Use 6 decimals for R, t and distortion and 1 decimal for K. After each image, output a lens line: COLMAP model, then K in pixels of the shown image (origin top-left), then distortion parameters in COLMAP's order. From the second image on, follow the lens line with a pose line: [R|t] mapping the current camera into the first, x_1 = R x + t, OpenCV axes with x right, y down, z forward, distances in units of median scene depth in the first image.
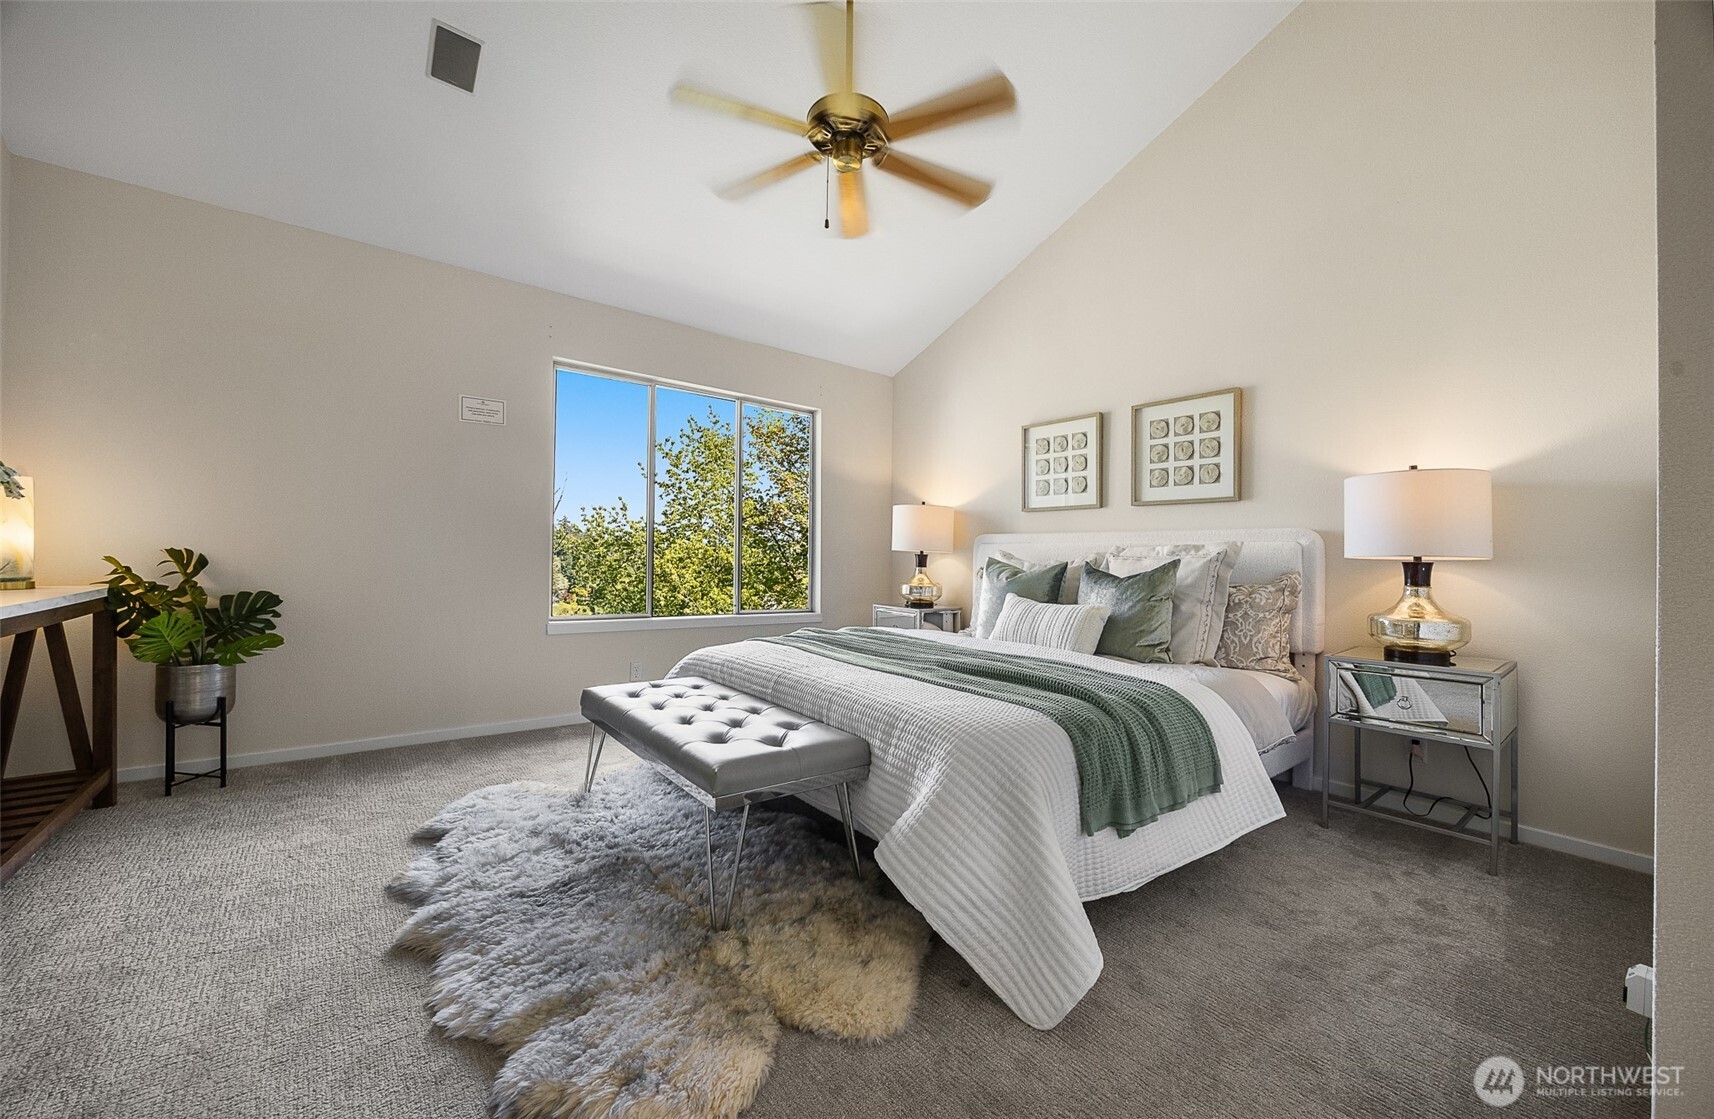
lens RADIAL K [[638.1, 0, 896.9], [0, 638.1, 558.5], [0, 0, 1]] dist [-0.001147, -0.000372]
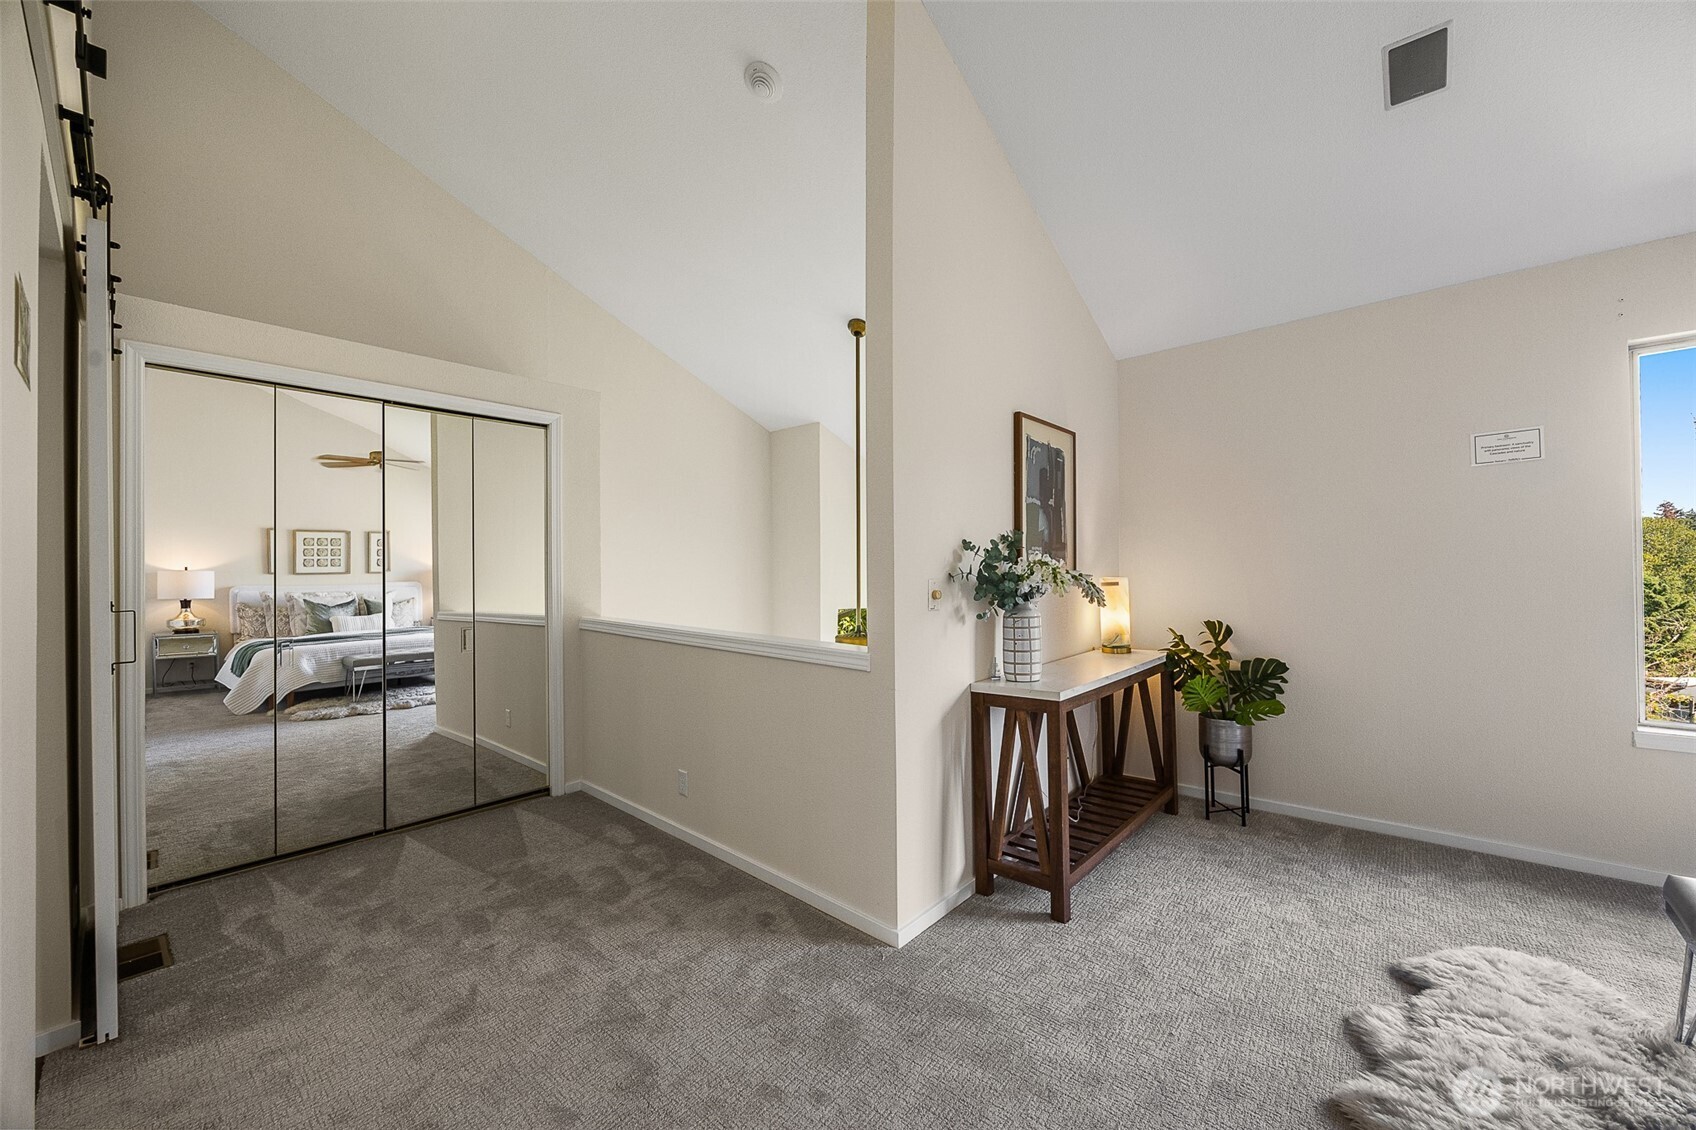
lens RADIAL K [[663.6, 0, 848.0], [0, 663.6, 565.0], [0, 0, 1]] dist [-0.006412, 0.000613]
pose [[0.134859, -0.012512, -0.990786, 0.053684], [0.009470, 0.999891, -0.011338, -0.117159], [0.990819, -0.007854, 0.134963, 0.125799]]
